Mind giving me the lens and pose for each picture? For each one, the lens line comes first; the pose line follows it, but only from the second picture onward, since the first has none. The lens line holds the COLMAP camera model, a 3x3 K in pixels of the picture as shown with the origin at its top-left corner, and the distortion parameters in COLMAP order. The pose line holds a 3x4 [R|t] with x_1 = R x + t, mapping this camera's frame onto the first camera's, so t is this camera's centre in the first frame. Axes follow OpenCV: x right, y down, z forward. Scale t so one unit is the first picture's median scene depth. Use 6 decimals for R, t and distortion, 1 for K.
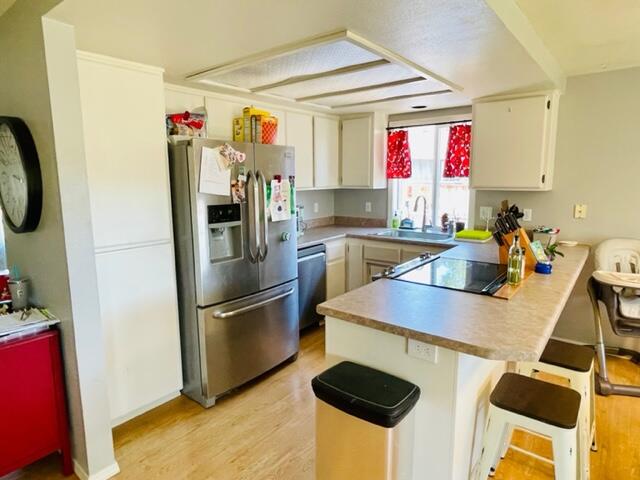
lens RADIAL K [[383.6, 0, 320.0], [0, 383.6, 240.0], [0, 0, 1]] dist [0.002120, 0.002521]
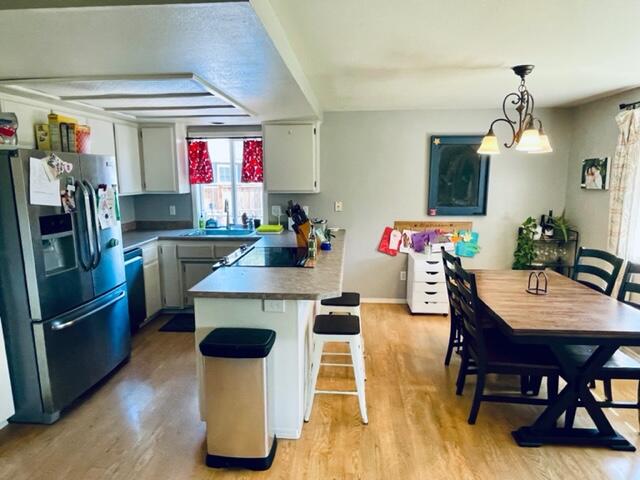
lens RADIAL K [[383.6, 0, 320.0], [0, 383.6, 240.0], [0, 0, 1]] dist [0.002120, 0.002521]
pose [[0.834765, -0.088928, 0.543377, -0.177397], [0.088440, 0.995713, 0.027090, 0.004875], [-0.543457, 0.025442, 0.839051, -0.167415]]
